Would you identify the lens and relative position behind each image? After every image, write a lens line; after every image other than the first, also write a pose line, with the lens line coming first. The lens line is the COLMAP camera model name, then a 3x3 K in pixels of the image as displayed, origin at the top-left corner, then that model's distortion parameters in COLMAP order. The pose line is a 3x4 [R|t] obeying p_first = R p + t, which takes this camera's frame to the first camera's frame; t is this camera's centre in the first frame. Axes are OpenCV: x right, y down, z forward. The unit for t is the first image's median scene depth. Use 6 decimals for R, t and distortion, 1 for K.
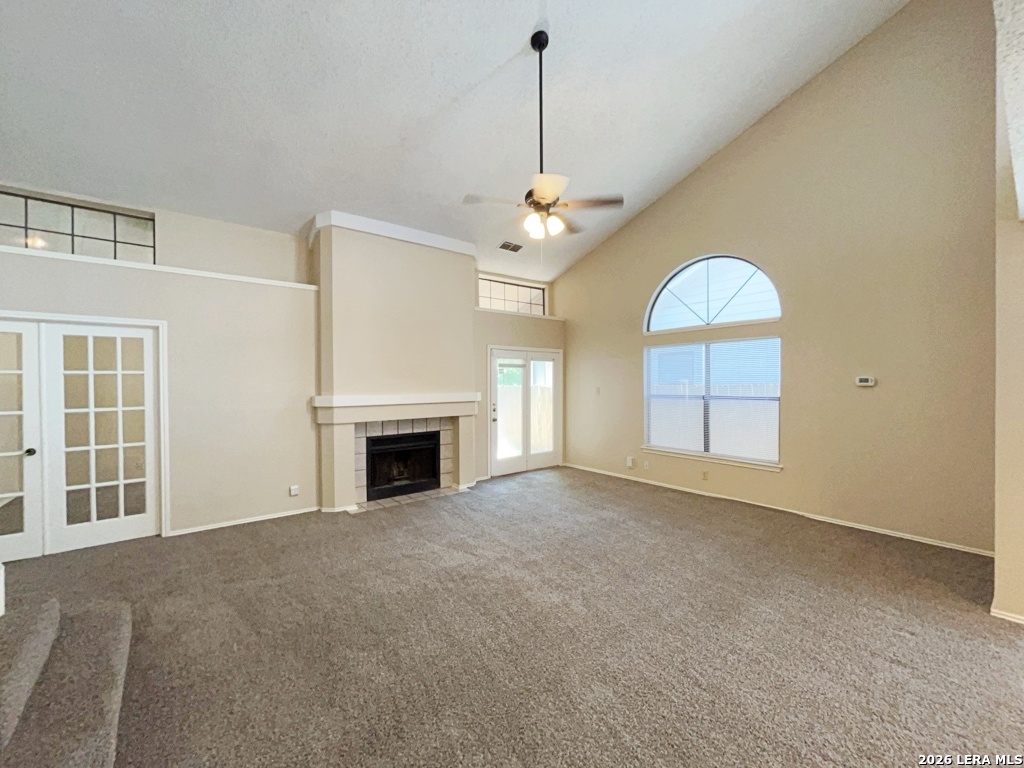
lens RADIAL K [[414.1, 0, 515.7], [0, 414.1, 384.0], [0, 0, 1]] dist [-0.002039, -0.000458]
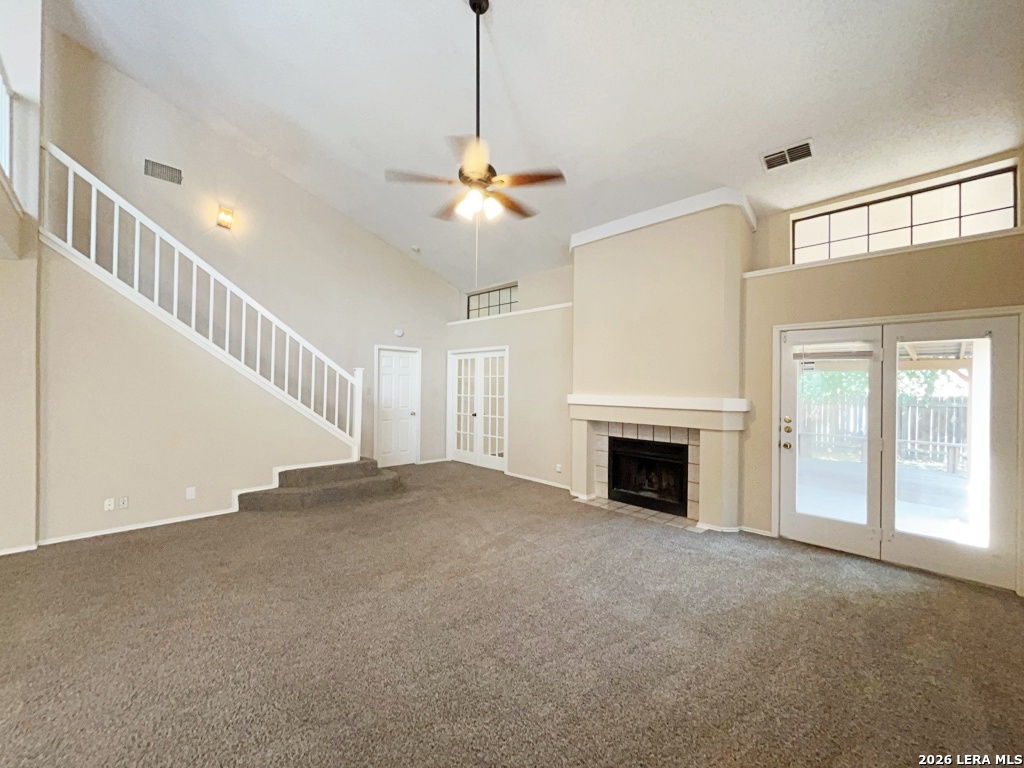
lens RADIAL K [[414.1, 0, 515.7], [0, 414.1, 384.0], [0, 0, 1]] dist [-0.002039, -0.000458]
pose [[0.100887, 0.002427, -0.994895, 0.642968], [-0.016047, 0.999871, 0.000812, 0.001452], [0.994769, 0.015883, 0.100913, 0.668894]]
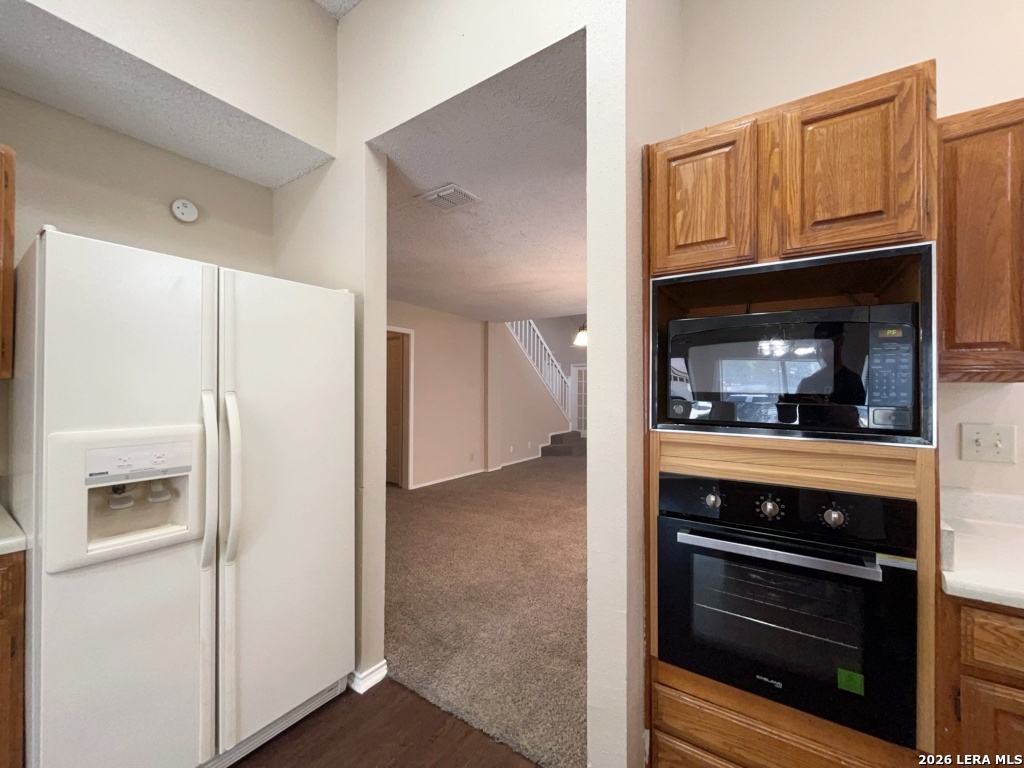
lens RADIAL K [[414.1, 0, 515.7], [0, 414.1, 384.0], [0, 0, 1]] dist [-0.002039, -0.000458]
pose [[0.305867, -0.008091, -0.952040, 1.181518], [-0.016116, 0.999777, -0.013674, 0.029623], [0.951938, 0.019526, 0.305668, -0.412599]]
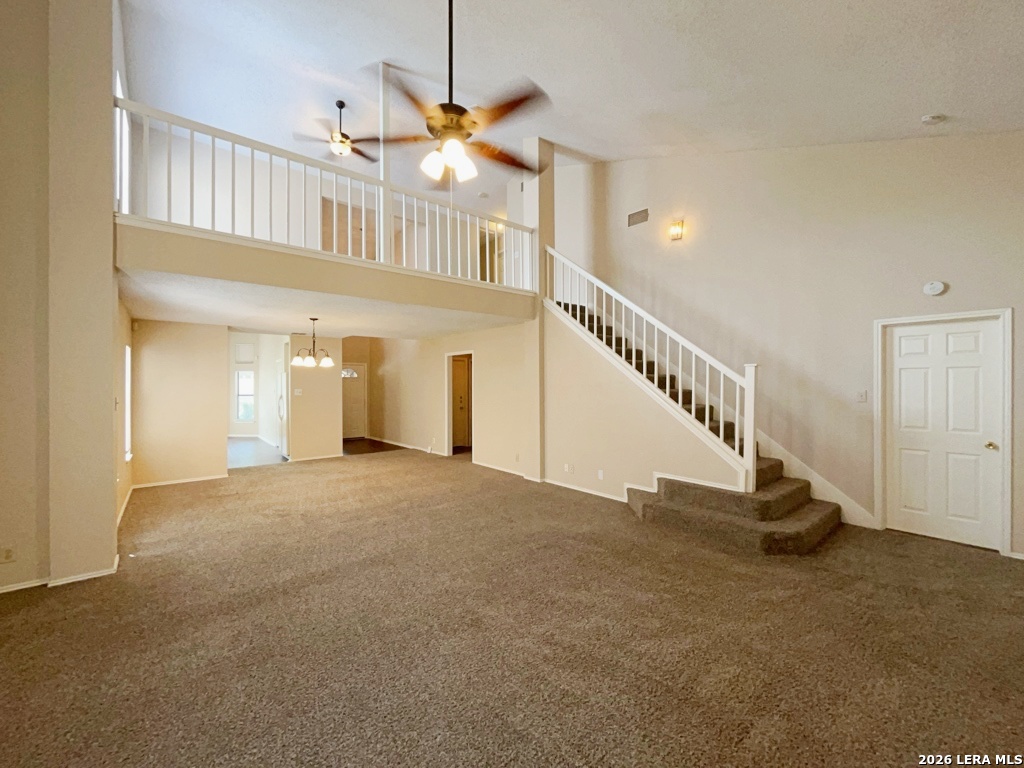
lens RADIAL K [[414.1, 0, 515.7], [0, 414.1, 384.0], [0, 0, 1]] dist [-0.002039, -0.000458]
pose [[-0.999685, 0.014312, -0.020635, -0.018469], [0.014134, 0.999862, 0.008740, -0.009678], [0.020758, 0.008446, -0.999749, 1.147571]]
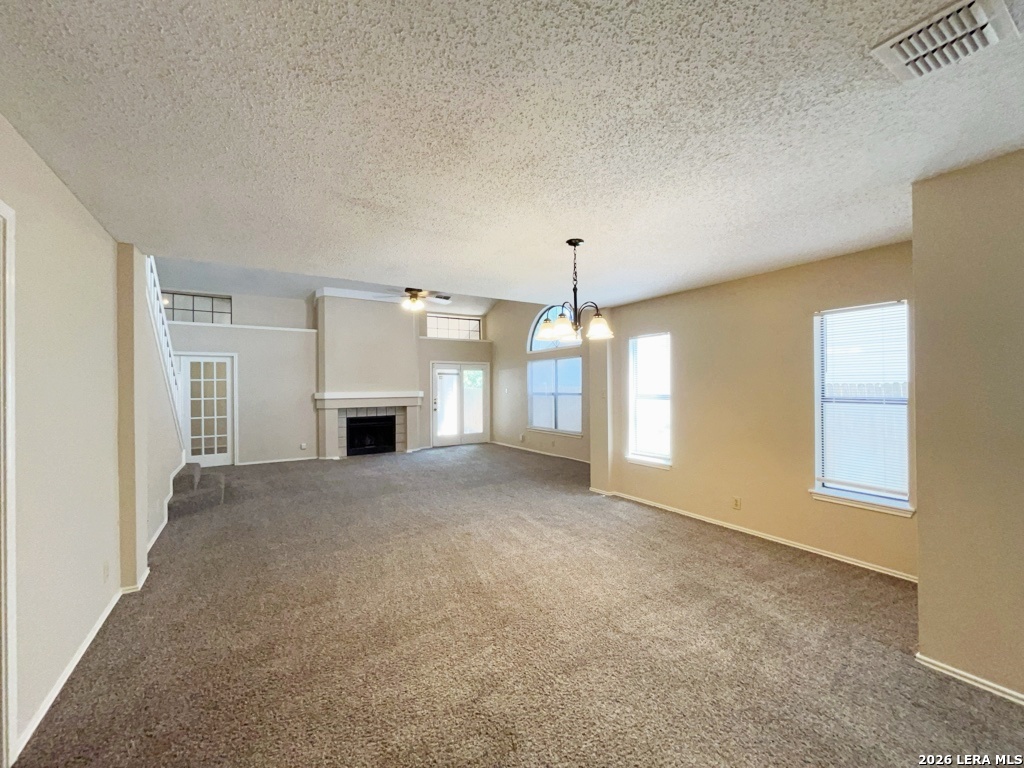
lens RADIAL K [[414.1, 0, 515.7], [0, 414.1, 384.0], [0, 0, 1]] dist [-0.002039, -0.000458]
pose [[0.994645, -0.004093, -0.103268, 0.499218], [0.002959, 0.999934, -0.011135, 0.012550], [0.103307, 0.010770, 0.994591, -0.605917]]
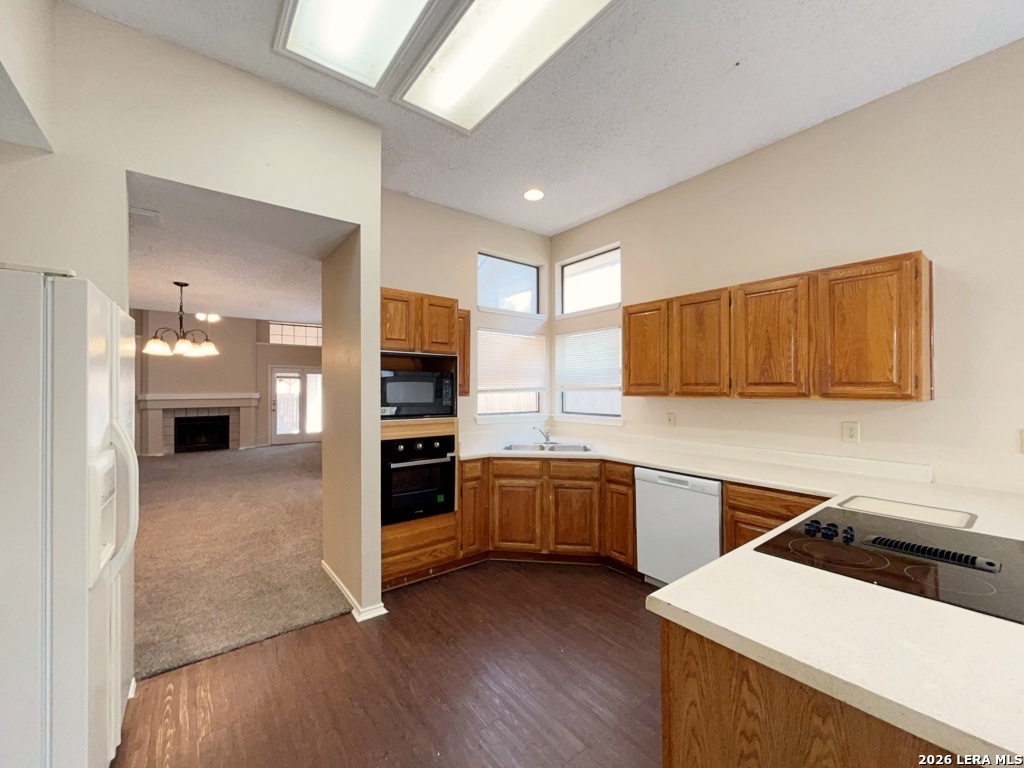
lens RADIAL K [[414.1, 0, 515.7], [0, 414.1, 384.0], [0, 0, 1]] dist [-0.002039, -0.000458]
pose [[0.999959, 0.001139, -0.008951, 1.153279], [-0.001300, 0.999837, -0.018014, 0.013167], [0.008929, 0.018025, 0.999798, -0.800350]]
